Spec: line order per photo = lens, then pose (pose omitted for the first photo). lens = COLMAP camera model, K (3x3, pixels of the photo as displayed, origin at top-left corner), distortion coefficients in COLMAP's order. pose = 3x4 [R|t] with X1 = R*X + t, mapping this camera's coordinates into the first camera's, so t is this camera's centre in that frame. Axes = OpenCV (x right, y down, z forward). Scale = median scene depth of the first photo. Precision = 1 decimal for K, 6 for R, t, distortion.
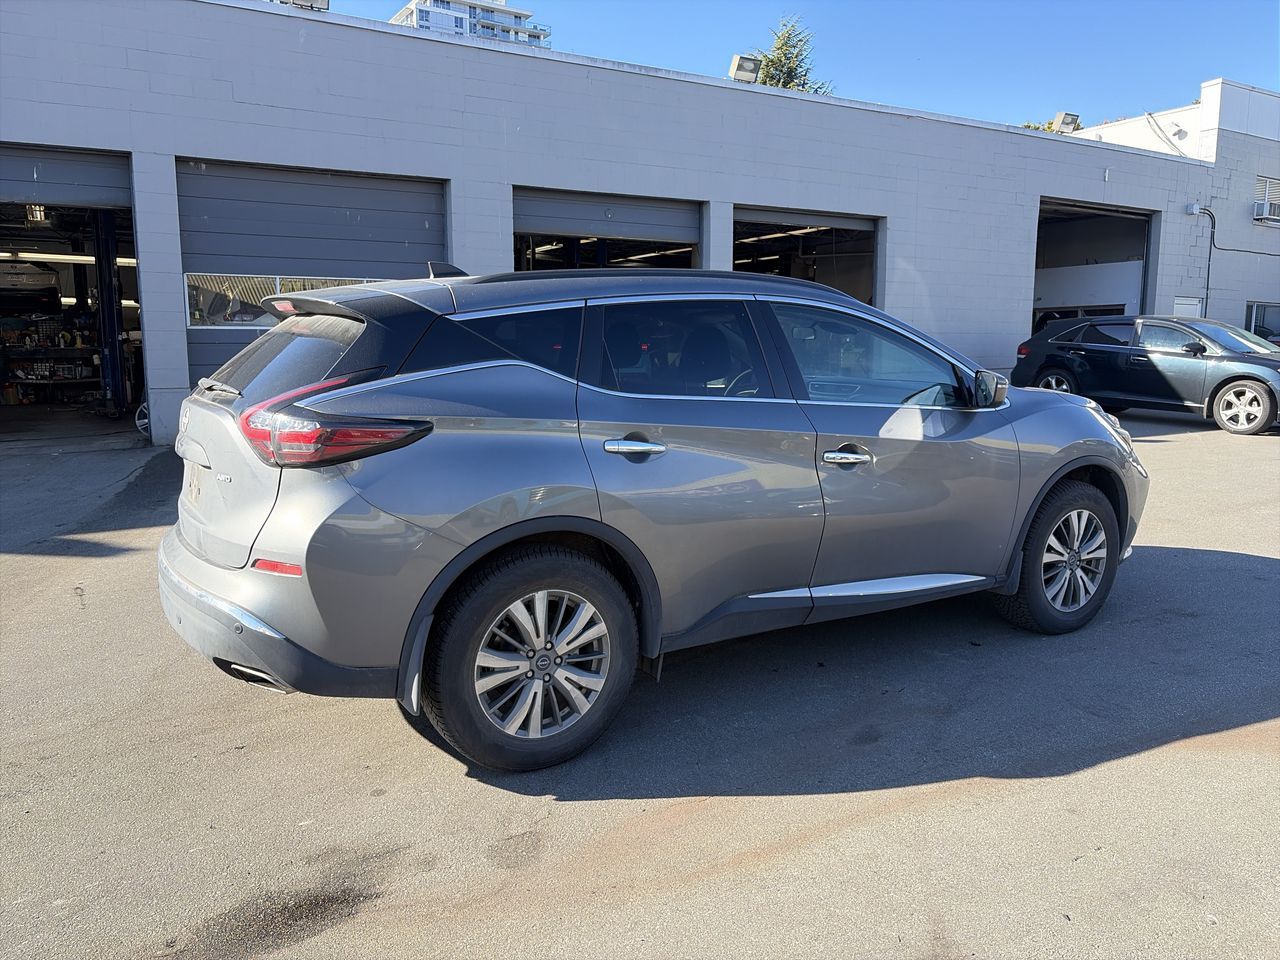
lens RADIAL K [[976.8, 0, 640.0], [0, 976.8, 480.0], [0, 0, 1]] dist [0.028283, -0.004839]
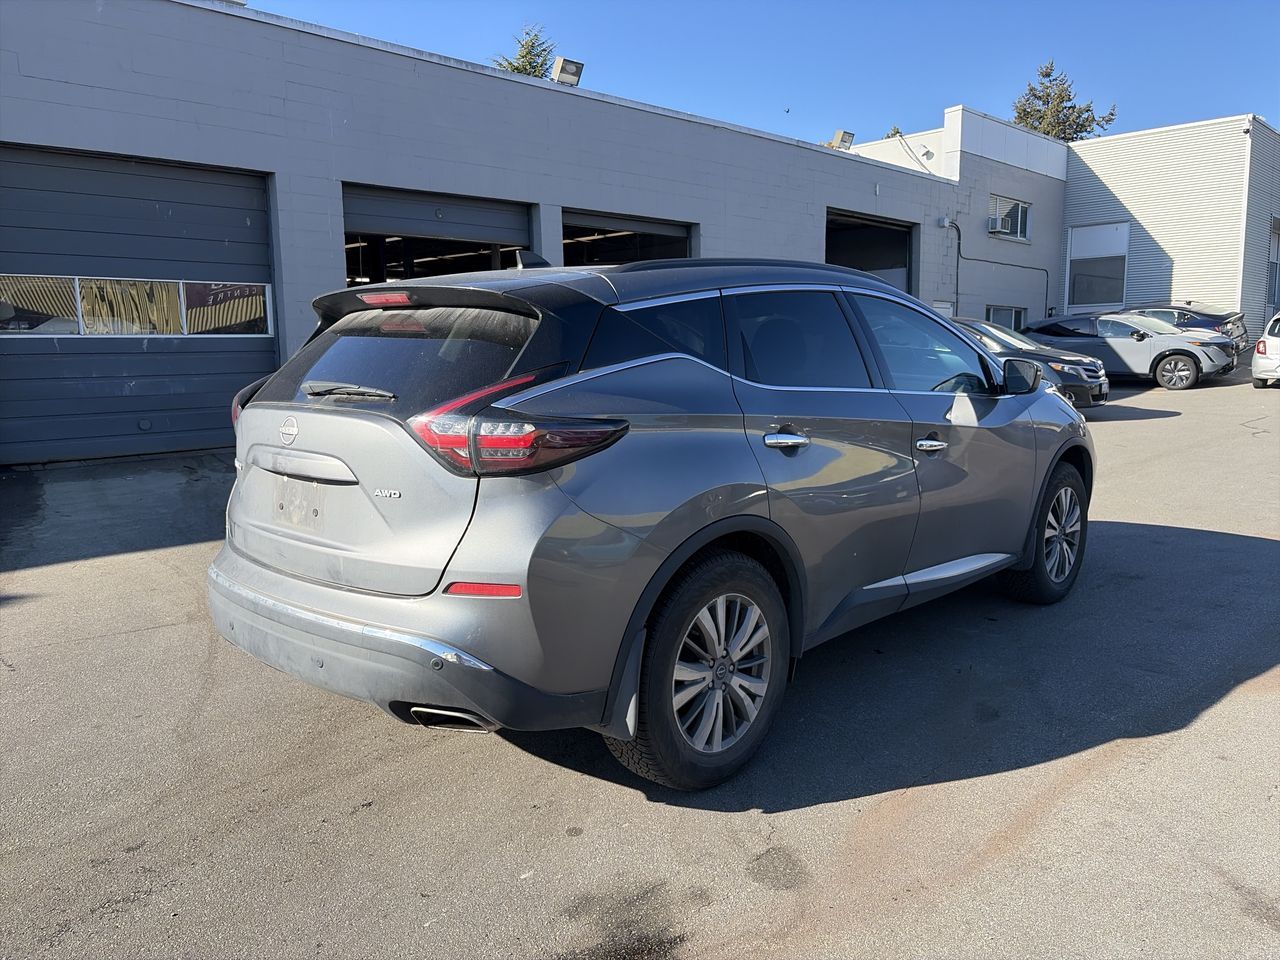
lens RADIAL K [[976.7, 0, 636.5], [0, 976.7, 486.1], [0, 0, 1]] dist [0.025053, 0.000862]
pose [[0.966758, -0.051791, 0.250392, -0.337318], [0.052359, 0.998619, 0.004397, -0.000700], [-0.250274, 0.008859, 0.968134, 0.084915]]
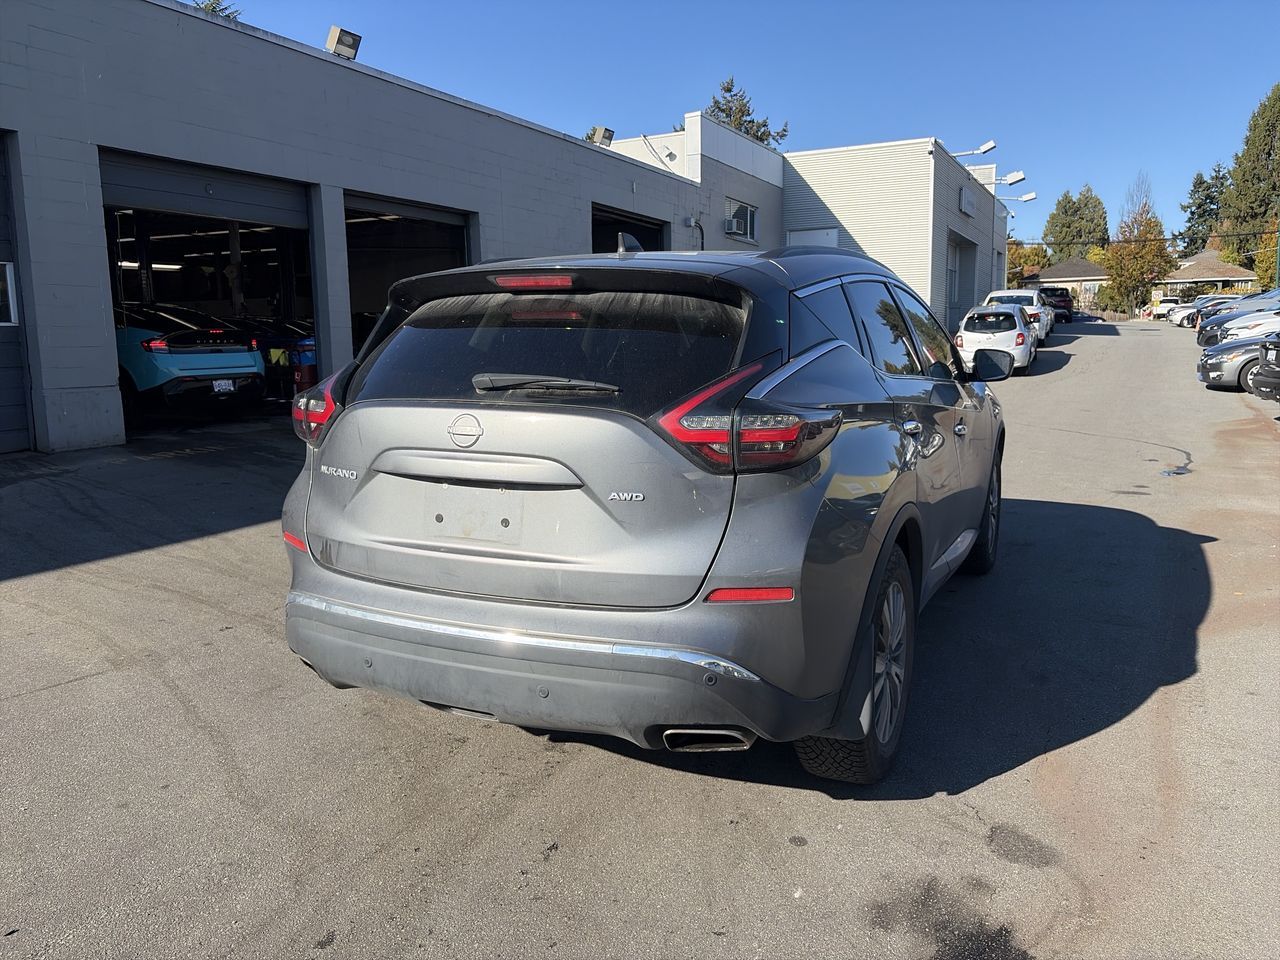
lens RADIAL K [[976.8, 0, 640.0], [0, 976.8, 480.0], [0, 0, 1]] dist [0.028283, -0.004839]
pose [[0.844137, -0.090927, 0.528361, -0.651486], [0.090627, 0.995531, 0.026533, -0.027789], [-0.528413, 0.025486, 0.848605, 0.263349]]
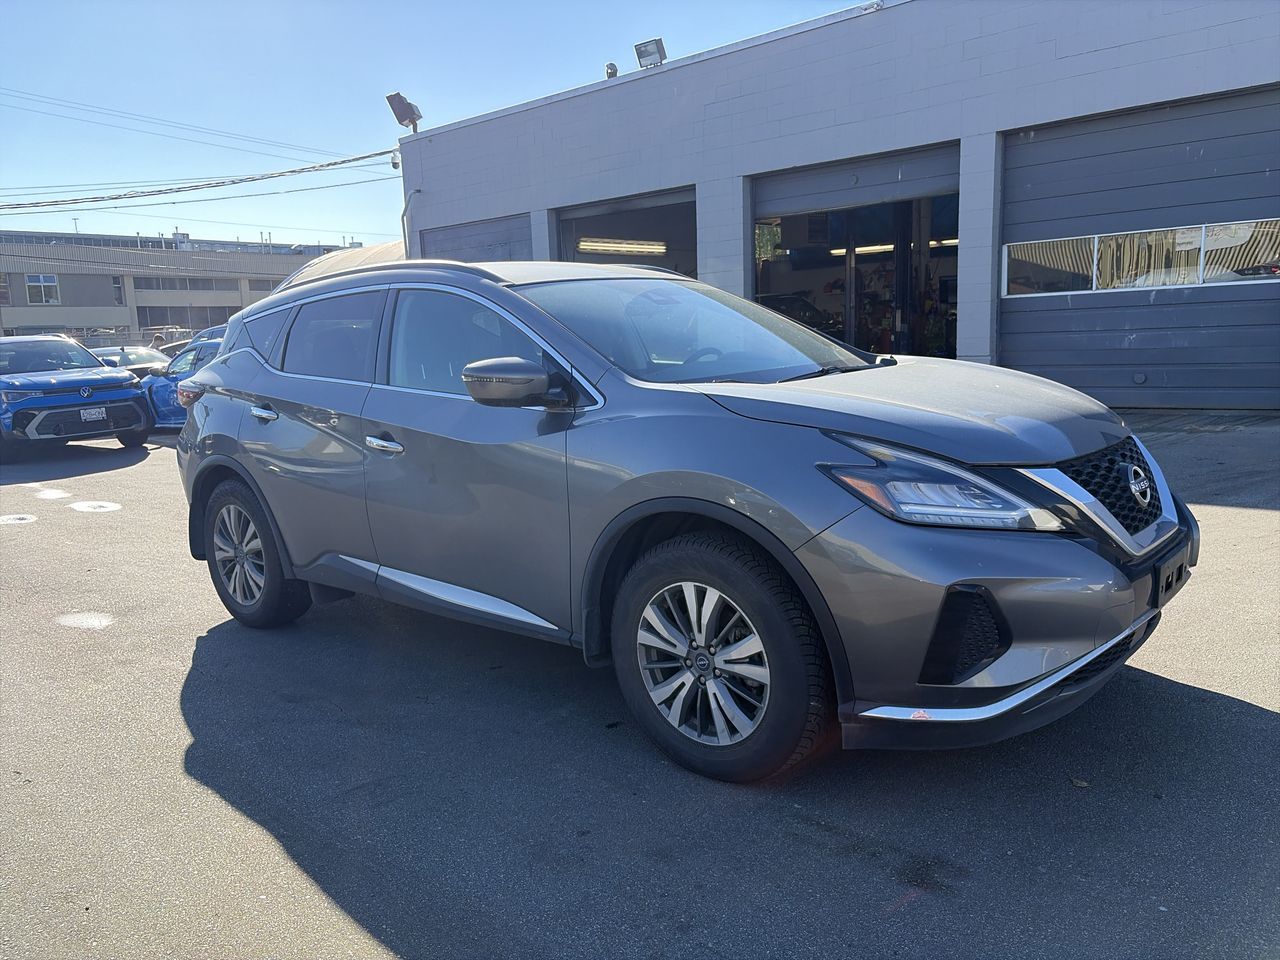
lens RADIAL K [[975.3, 0, 630.9], [0, 975.3, 482.6], [0, 0, 1]] dist [0.029858, -0.000057]
pose [[0.283660, 0.134063, -0.949507, 1.207318], [-0.093356, 0.989336, 0.111797, -0.115237], [0.954370, 0.056930, 0.293151, 0.930250]]
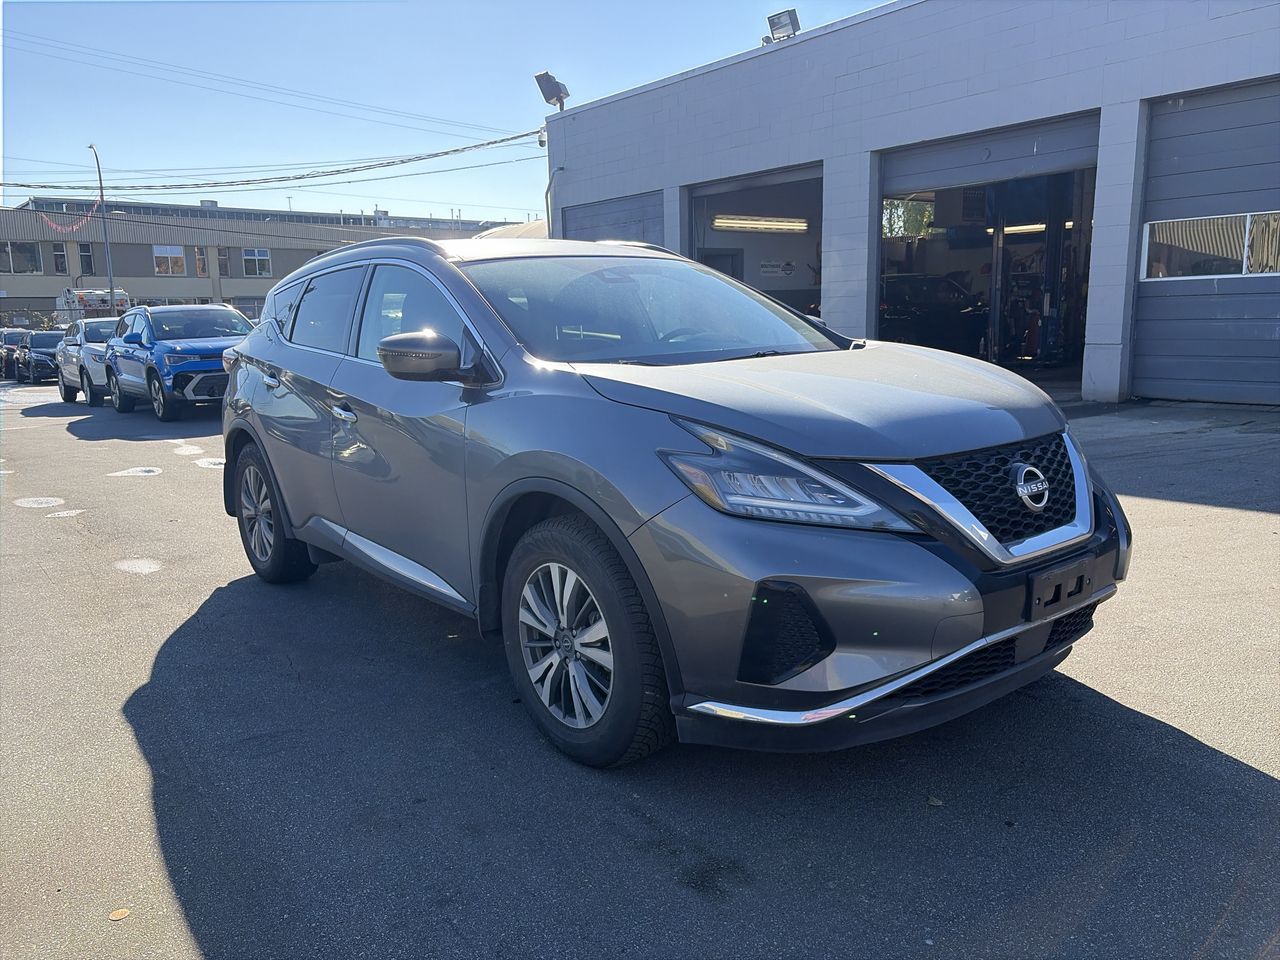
lens RADIAL K [[976.8, 0, 640.0], [0, 976.8, 480.0], [0, 0, 1]] dist [0.028283, -0.004839]
pose [[0.114155, 0.161642, -0.980225, 1.248024], [-0.117589, 0.981937, 0.148231, -0.140450], [0.986479, 0.098342, 0.131101, 1.154183]]
